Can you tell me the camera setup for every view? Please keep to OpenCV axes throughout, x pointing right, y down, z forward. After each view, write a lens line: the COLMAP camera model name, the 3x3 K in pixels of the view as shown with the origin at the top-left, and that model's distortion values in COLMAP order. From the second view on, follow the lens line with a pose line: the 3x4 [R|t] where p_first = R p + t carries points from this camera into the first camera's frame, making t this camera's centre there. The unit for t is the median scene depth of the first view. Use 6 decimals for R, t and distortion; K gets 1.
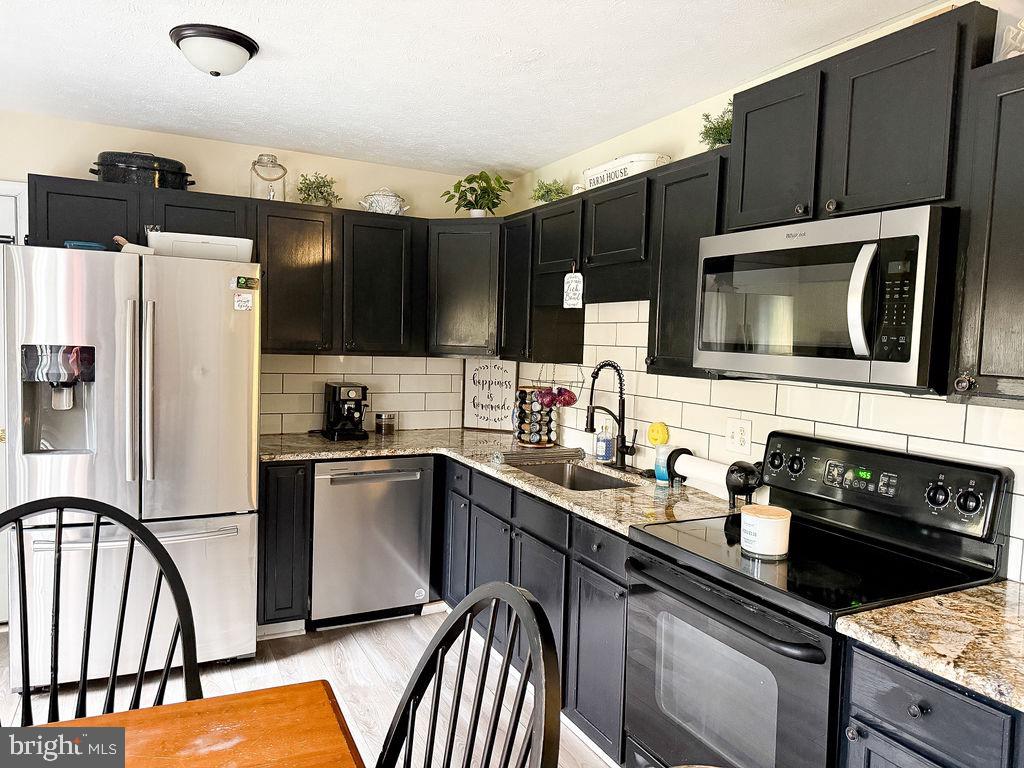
lens RADIAL K [[722.2, 0, 509.7], [0, 722.2, 382.3], [0, 0, 1]] dist [0.037323, -0.036999]
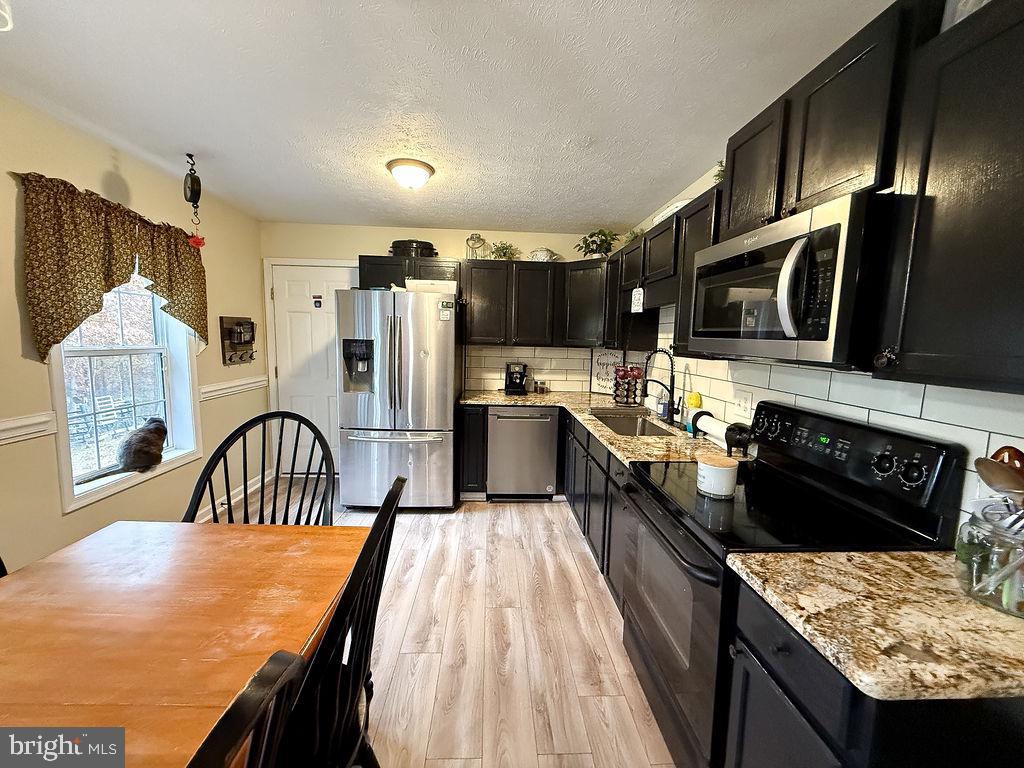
lens RADIAL K [[406.5, 0, 509.9], [0, 406.5, 383.7], [0, 0, 1]] dist [0.000853, 0.000741]
pose [[0.914775, 0.037436, -0.402226, 0.214805], [-0.021201, 0.998774, 0.044740, 0.012366], [0.403408, -0.032399, 0.914446, 0.142063]]
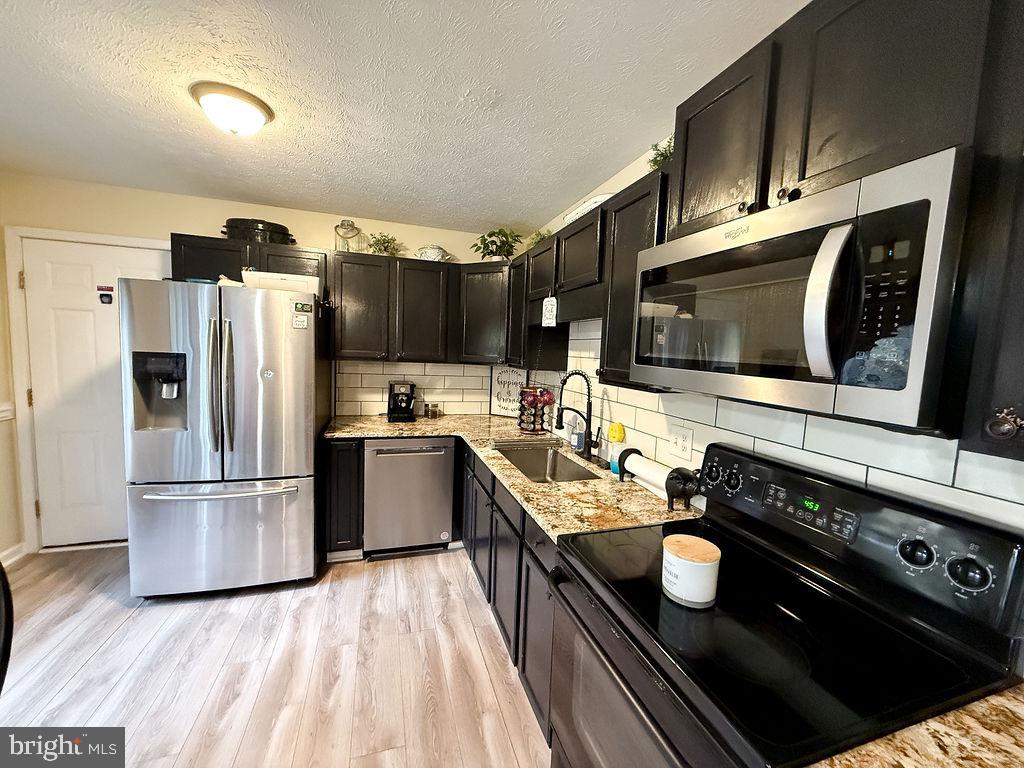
lens RADIAL K [[406.5, 0, 510.3], [0, 406.5, 384.0], [0, 0, 1]] dist [0.000853, 0.000741]
pose [[0.988394, 0.023620, -0.150065, 0.145411], [-0.020854, 0.999583, 0.019979, -0.019967], [0.150474, -0.016618, 0.988474, 0.341206]]
